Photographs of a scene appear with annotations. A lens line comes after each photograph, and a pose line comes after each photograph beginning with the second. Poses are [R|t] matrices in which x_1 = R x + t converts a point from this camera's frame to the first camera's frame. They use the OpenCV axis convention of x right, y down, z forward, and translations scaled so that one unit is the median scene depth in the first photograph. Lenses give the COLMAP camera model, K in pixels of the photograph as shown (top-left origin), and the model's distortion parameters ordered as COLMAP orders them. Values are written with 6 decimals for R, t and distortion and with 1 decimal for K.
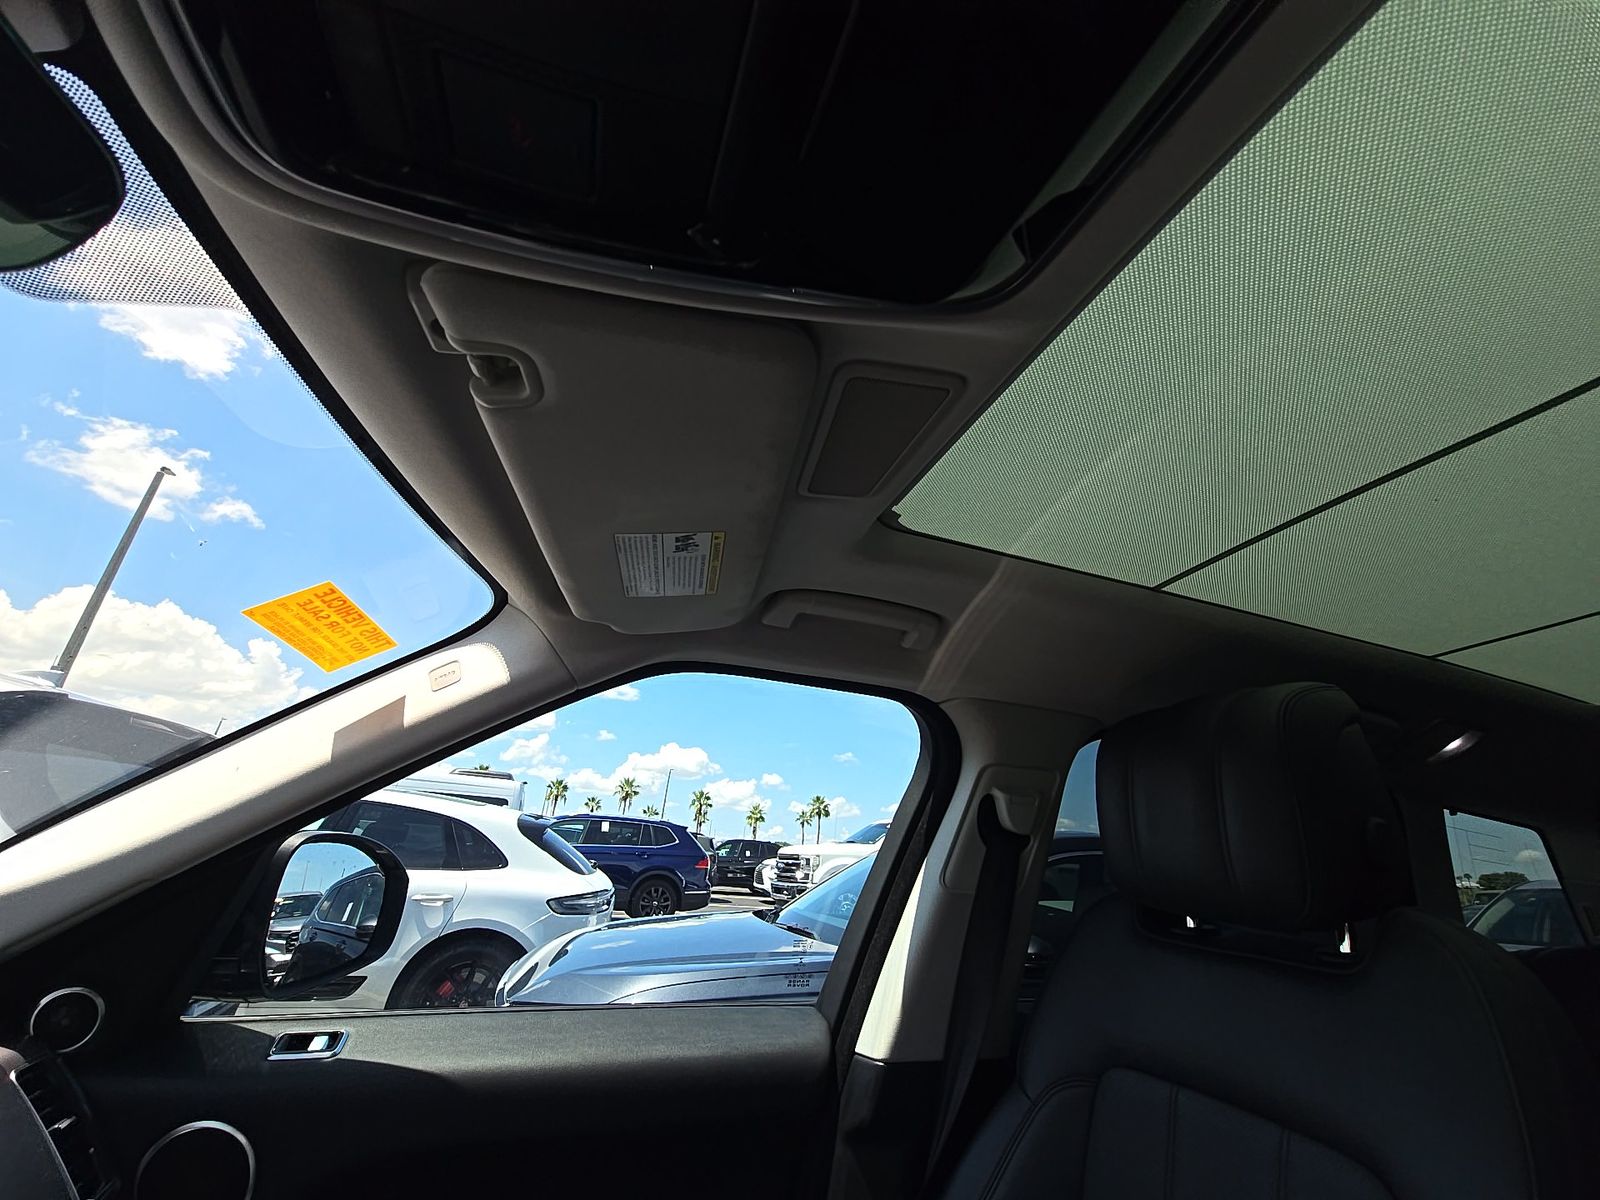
lens RADIAL K [[660.0, 0, 800.6], [0, 660.0, 591.0], [0, 0, 1]] dist [0.020548, -0.014750]
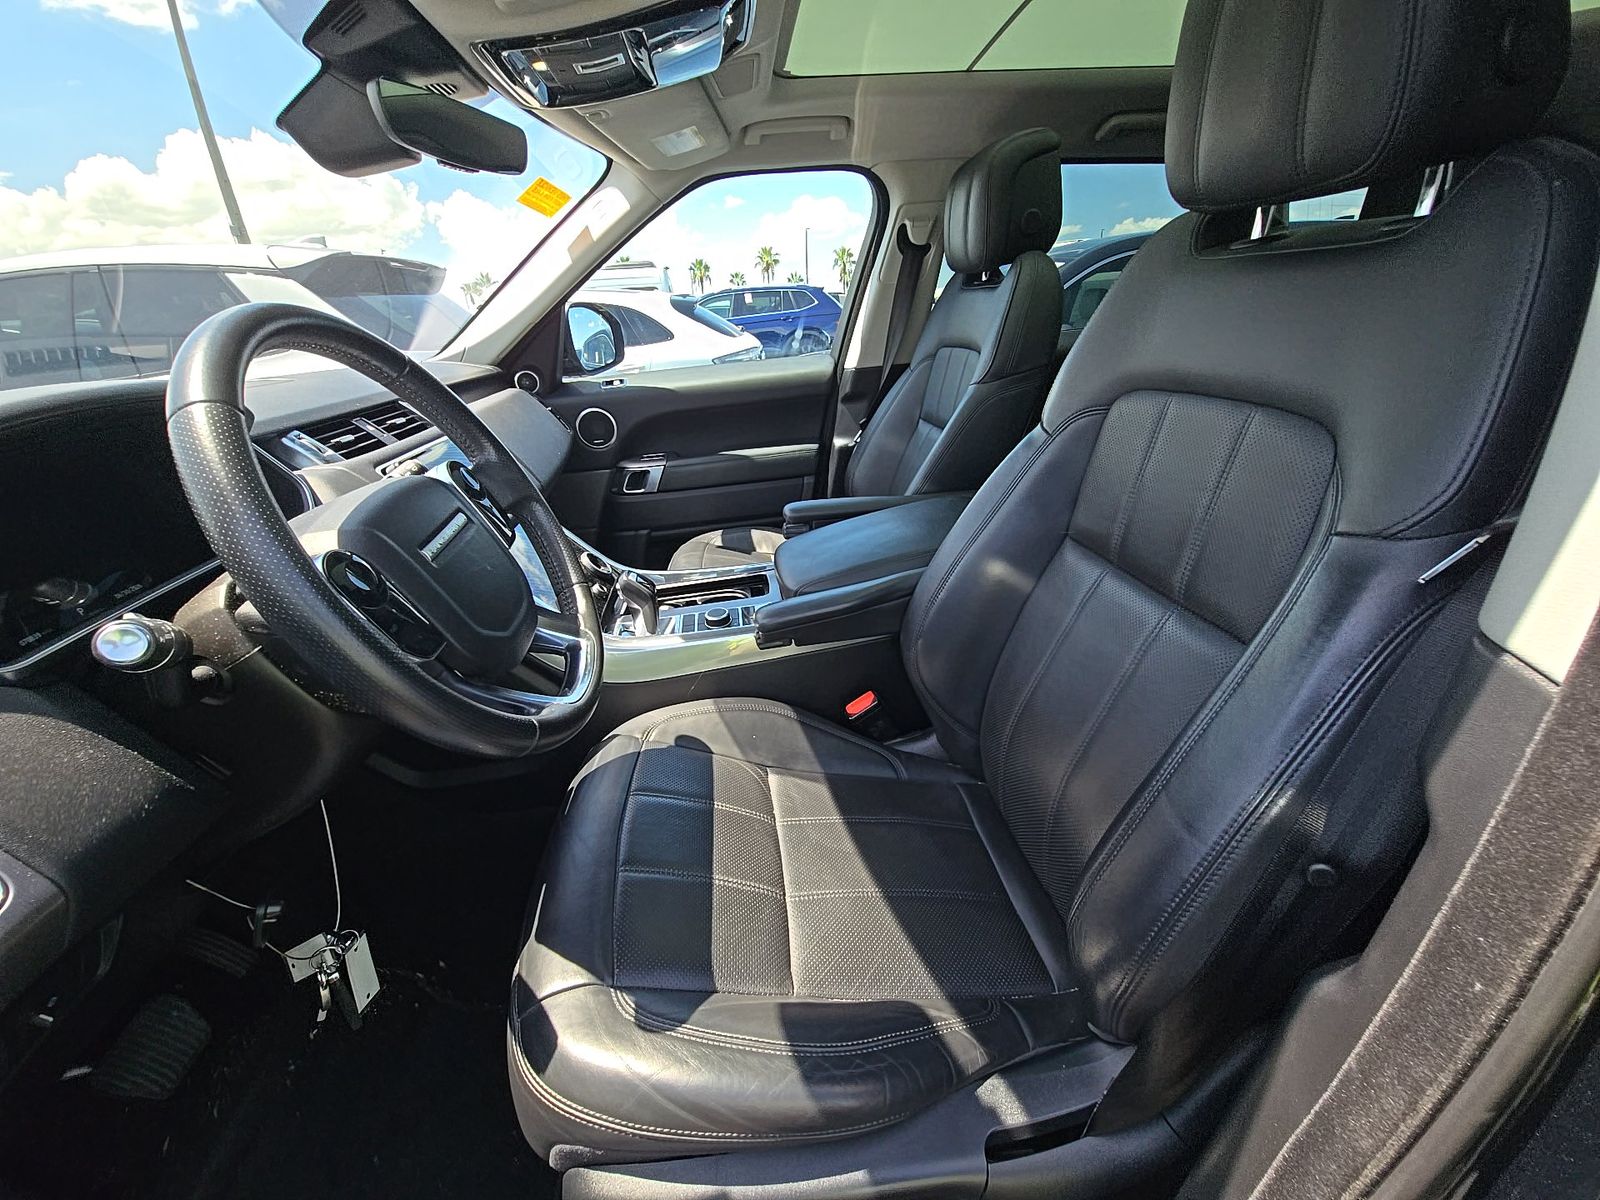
lens RADIAL K [[660.0, 0, 800.6], [0, 660.0, 591.0], [0, 0, 1]] dist [0.020548, -0.014750]
pose [[0.968165, -0.042652, -0.246654, 0.076057], [0.203454, 0.708120, 0.676145, -0.044520], [0.145822, -0.704802, 0.694255, -0.171041]]
